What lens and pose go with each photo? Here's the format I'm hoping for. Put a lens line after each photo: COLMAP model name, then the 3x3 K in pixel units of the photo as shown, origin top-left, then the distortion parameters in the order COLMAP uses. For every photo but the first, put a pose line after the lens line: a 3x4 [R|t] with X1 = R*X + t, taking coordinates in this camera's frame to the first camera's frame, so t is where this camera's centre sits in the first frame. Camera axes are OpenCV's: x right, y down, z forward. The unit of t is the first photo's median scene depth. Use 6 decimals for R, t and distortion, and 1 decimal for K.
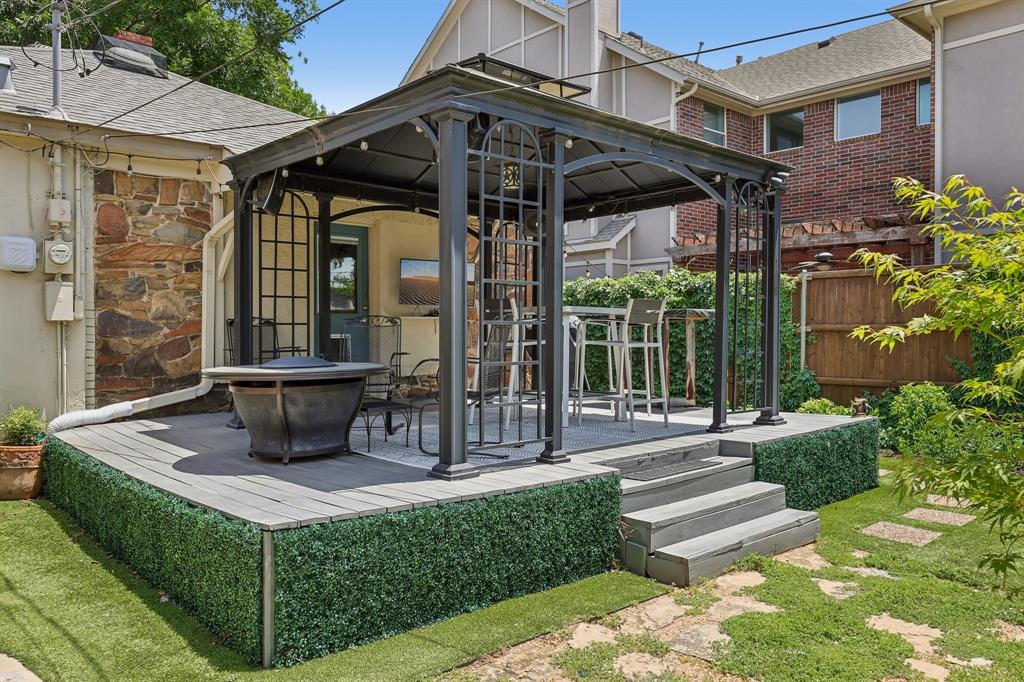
lens RADIAL K [[777.6, 0, 514.5], [0, 777.6, 336.1], [0, 0, 1]] dist [0.000558, -0.000786]
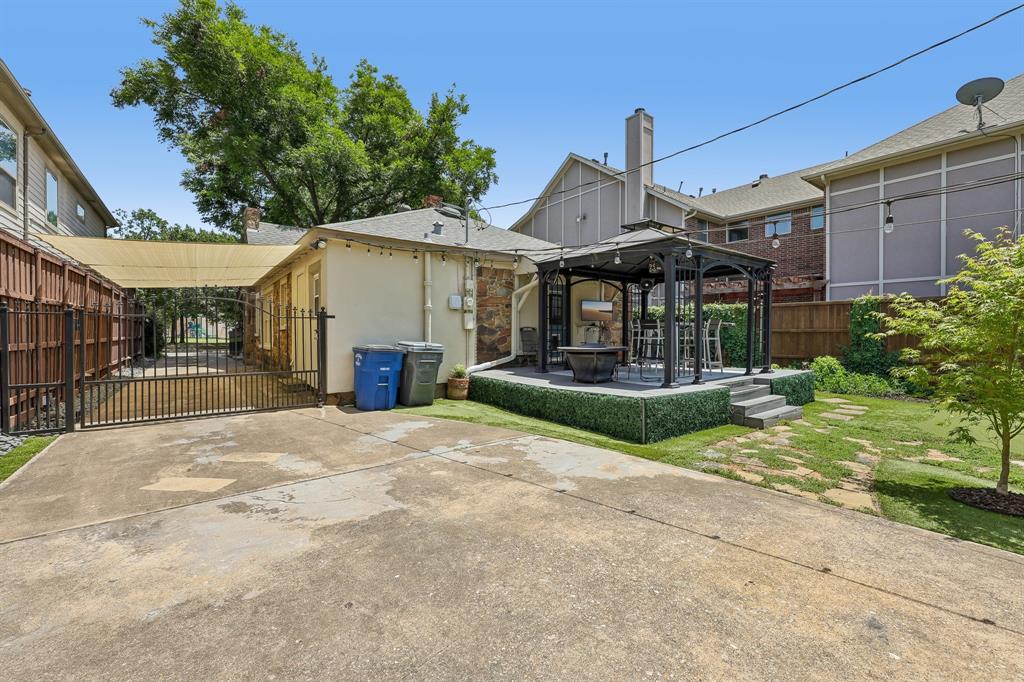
lens RADIAL K [[427.9, 0, 516.9], [0, 427.9, 331.6], [0, 0, 1]] dist [0.001212, -0.000222]
pose [[0.996713, -0.001841, -0.080988, -0.314766], [0.001343, 0.999980, -0.006204, -0.003033], [0.080998, 0.006075, 0.996696, -0.335977]]
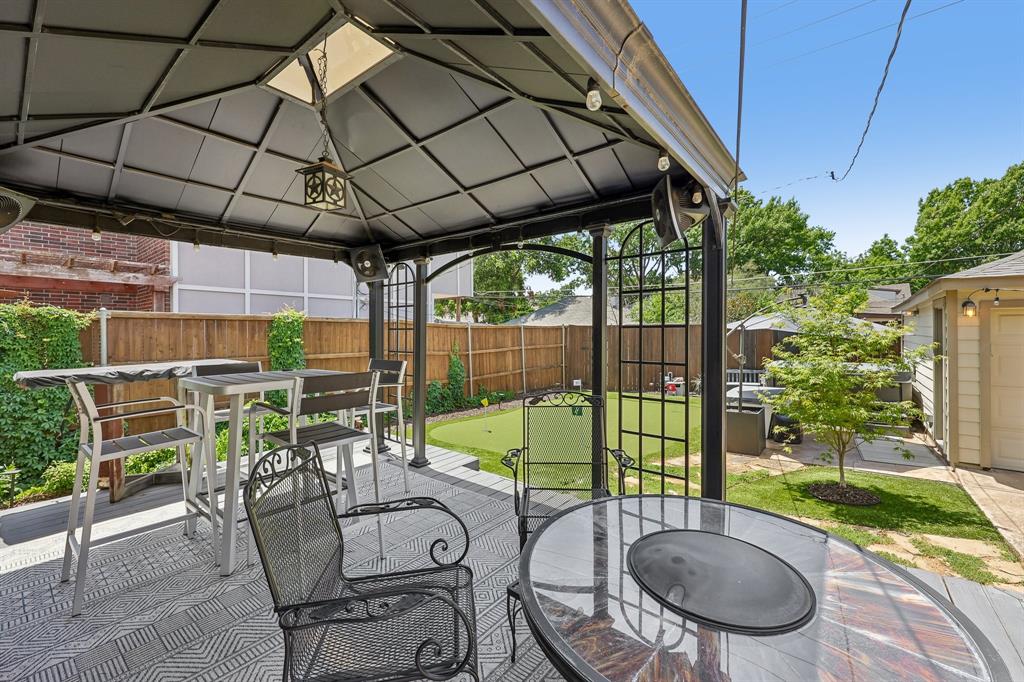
lens RADIAL K [[427.9, 0, 516.9], [0, 427.9, 331.6], [0, 0, 1]] dist [0.001212, -0.000222]
pose [[-0.183531, -0.001368, 0.983013, -0.440698], [0.010971, 0.999934, 0.003440, -0.086304], [-0.982953, 0.011416, -0.183504, 0.982013]]
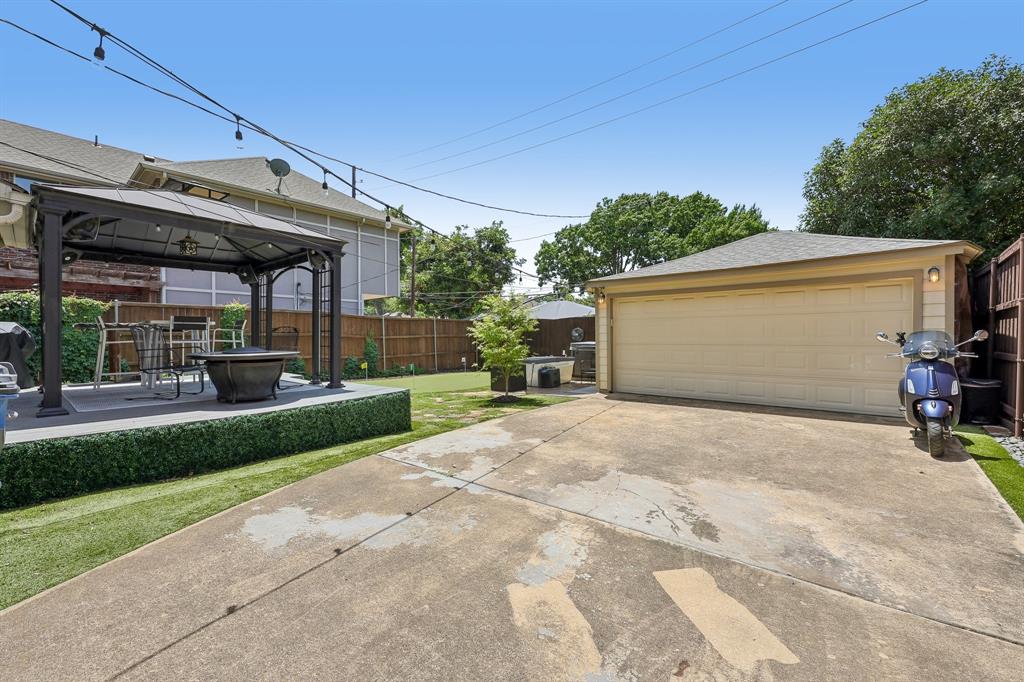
lens RADIAL K [[428.5, 0, 514.9], [0, 428.5, 337.0], [0, 0, 1]] dist [0.001661, 0.000088]
pose [[-0.144586, -0.003197, 0.989487, -1.157857], [0.011111, 0.999926, 0.004854, 0.002320], [-0.989430, 0.011696, -0.144539, 0.458668]]
